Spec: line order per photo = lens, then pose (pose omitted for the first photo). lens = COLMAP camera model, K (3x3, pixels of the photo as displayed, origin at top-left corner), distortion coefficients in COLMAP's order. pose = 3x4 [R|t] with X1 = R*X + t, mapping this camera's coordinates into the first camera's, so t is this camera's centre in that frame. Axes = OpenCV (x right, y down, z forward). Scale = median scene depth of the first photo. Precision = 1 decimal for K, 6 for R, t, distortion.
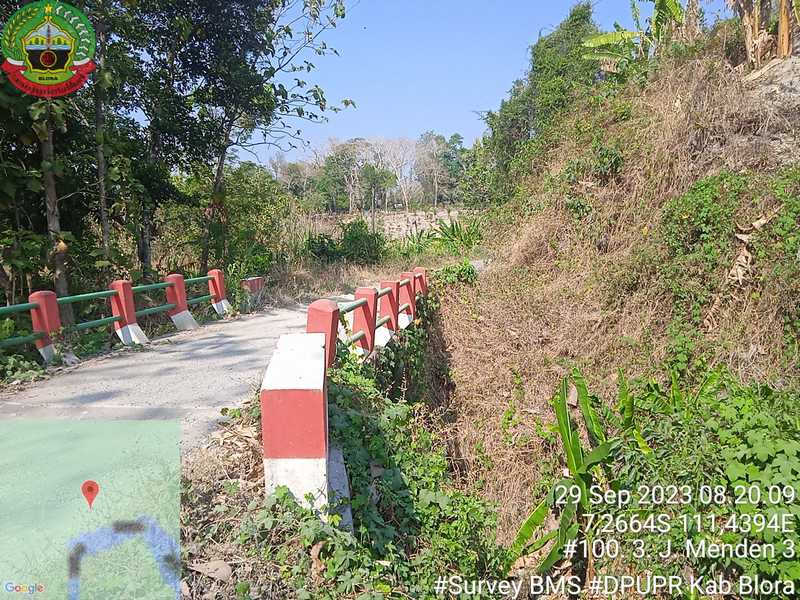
lens RADIAL K [[656.4, 0, 398.5], [0, 656.4, 305.9], [0, 0, 1]] dist [0.045200, -0.037994]
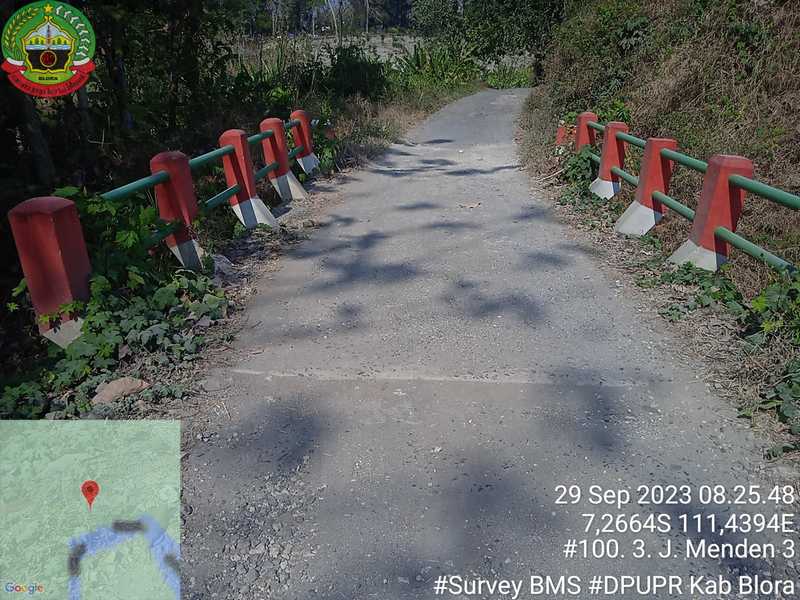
lens RADIAL K [[656.4, 0, 400.3], [0, 656.4, 307.5], [0, 0, 1]] dist [0.045200, -0.037994]
pose [[0.992681, -0.016358, 0.119649, -0.120334], [-0.013178, 0.970193, 0.241976, -0.010108], [-0.120041, -0.241782, 0.962877, 0.107692]]
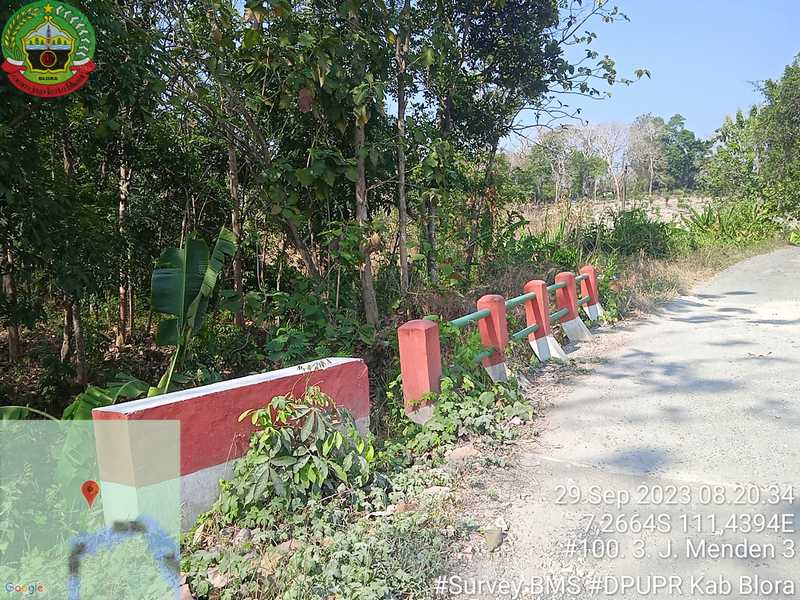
lens RADIAL K [[656.4, 0, 400.1], [0, 656.4, 304.3], [0, 0, 1]] dist [0.045200, -0.037994]
pose [[0.959168, 0.033617, -0.280833, -0.126208], [-0.030429, 0.999414, 0.015708, -0.006124], [0.281197, -0.006521, 0.959628, 0.064325]]
